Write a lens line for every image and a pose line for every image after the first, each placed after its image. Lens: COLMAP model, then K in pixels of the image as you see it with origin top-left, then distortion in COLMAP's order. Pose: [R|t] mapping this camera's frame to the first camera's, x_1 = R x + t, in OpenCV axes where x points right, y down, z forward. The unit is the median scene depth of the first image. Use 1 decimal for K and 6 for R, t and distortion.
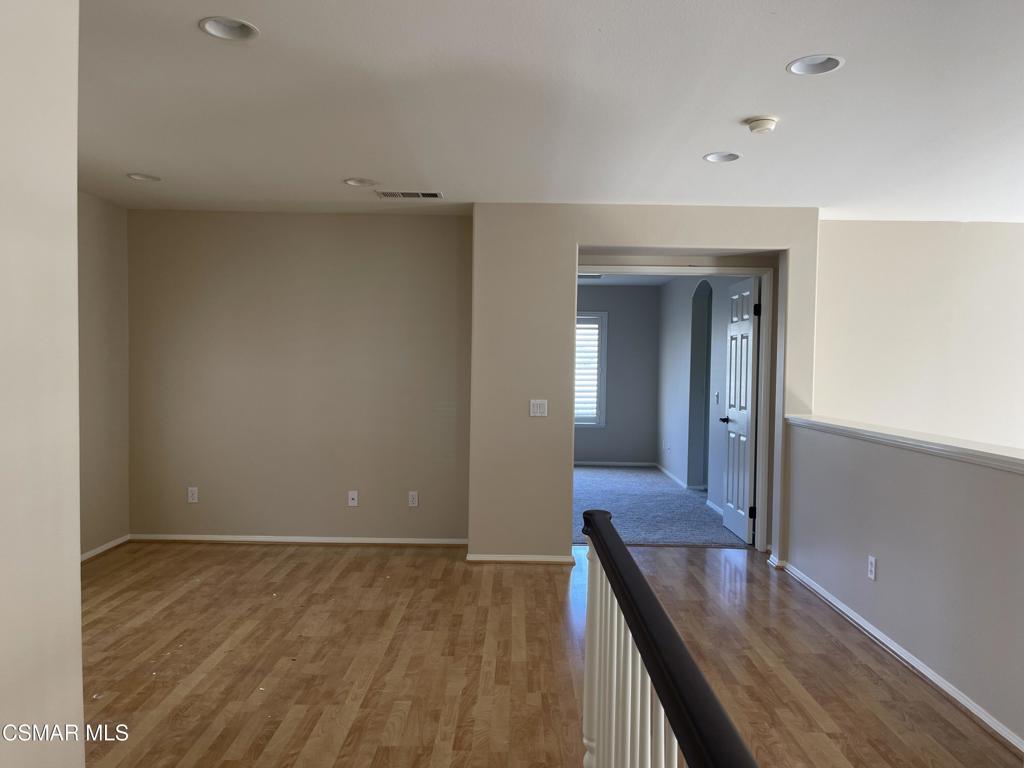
lens RADIAL K [[770.3, 0, 512.3], [0, 770.3, 383.3], [0, 0, 1]] dist [0.058865, -0.071294]
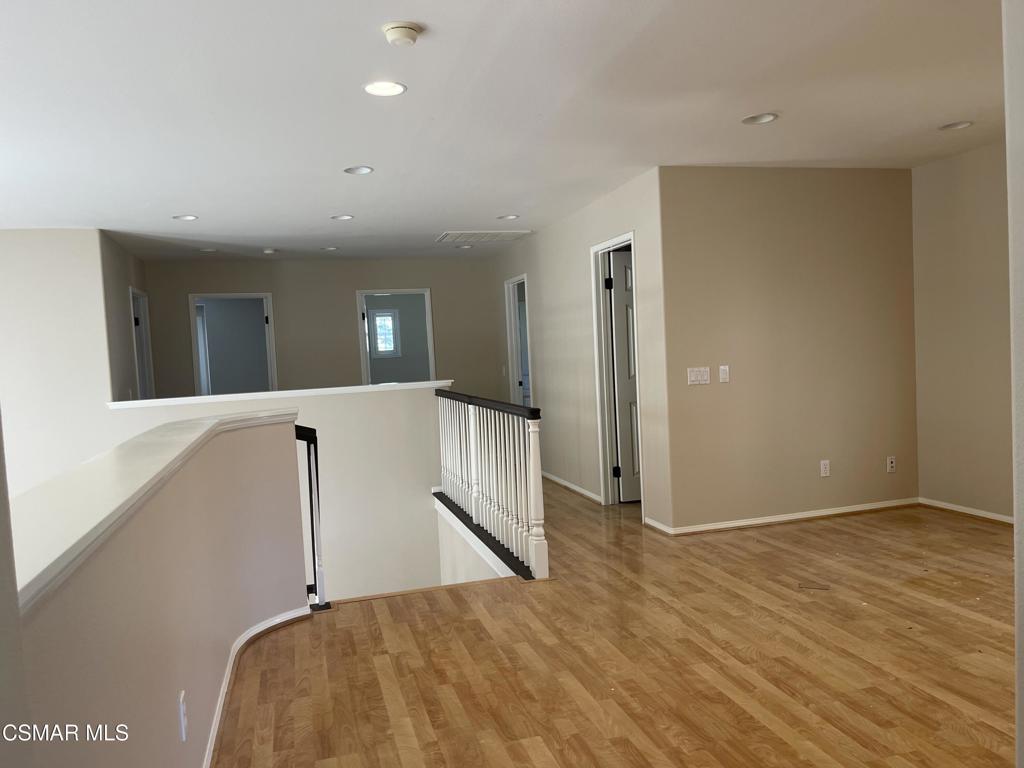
lens RADIAL K [[770.3, 0, 512.5], [0, 770.3, 385.9], [0, 0, 1]] dist [0.058865, -0.071294]
pose [[-0.959635, 0.047895, -0.277142, 0.458954], [0.030927, 0.997388, 0.065277, -0.016504], [0.279544, 0.054071, -0.958609, 1.866654]]
